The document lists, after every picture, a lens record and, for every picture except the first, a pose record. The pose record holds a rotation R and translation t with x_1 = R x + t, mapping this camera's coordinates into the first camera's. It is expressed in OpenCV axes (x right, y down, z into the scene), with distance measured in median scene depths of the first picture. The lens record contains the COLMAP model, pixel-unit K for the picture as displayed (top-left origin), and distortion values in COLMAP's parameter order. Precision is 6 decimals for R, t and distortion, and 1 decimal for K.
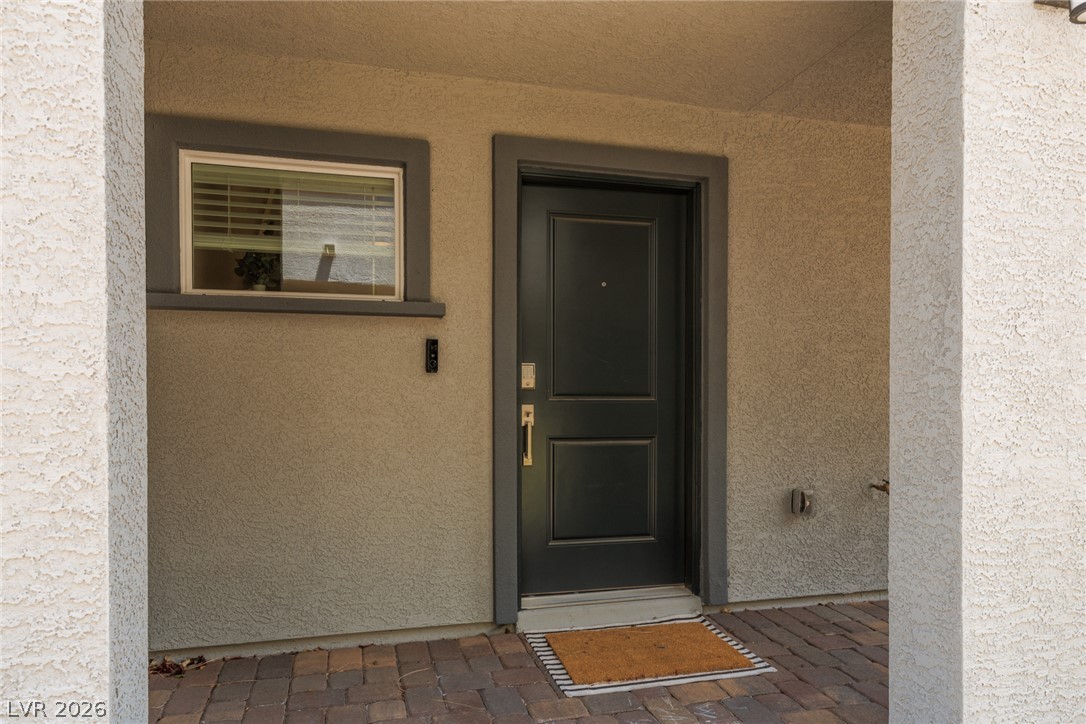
lens RADIAL K [[561.3, 0, 489.7], [0, 561.3, 359.1], [0, 0, 1]] dist [0.004506, -0.000502]
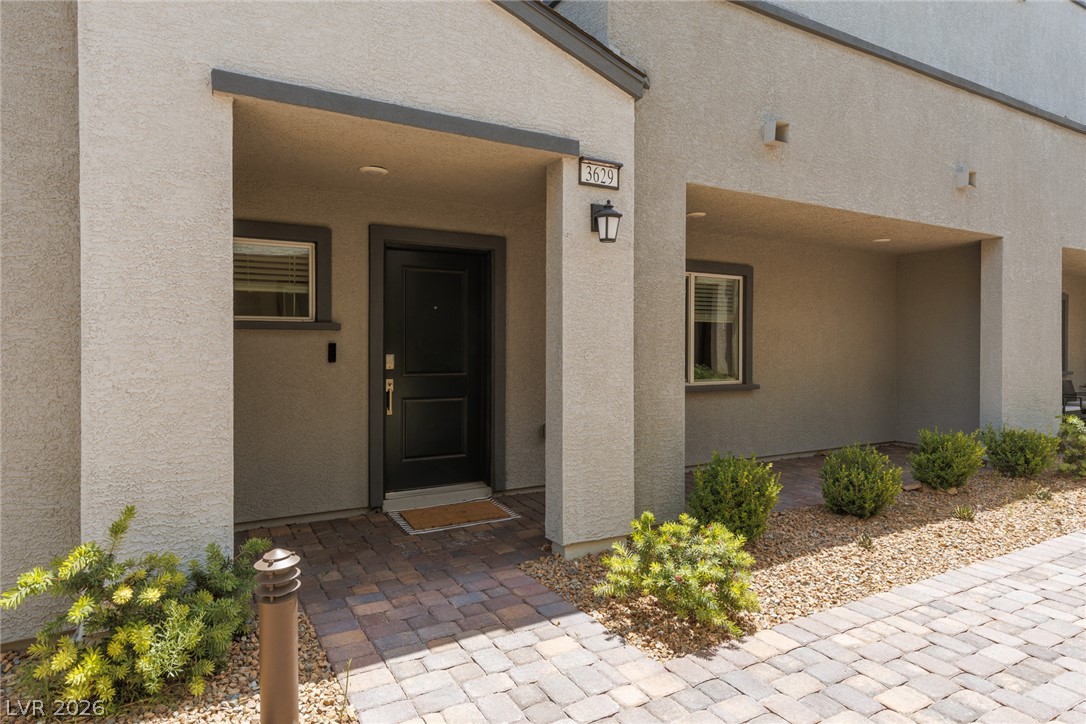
lens RADIAL K [[561.3, 0, 489.7], [0, 561.3, 359.1], [0, 0, 1]] dist [0.004506, -0.000502]
pose [[0.970671, -0.004095, 0.240376, -0.047101], [-0.018626, 0.995569, 0.092173, -0.145220], [-0.239688, -0.093947, 0.966294, -0.720394]]
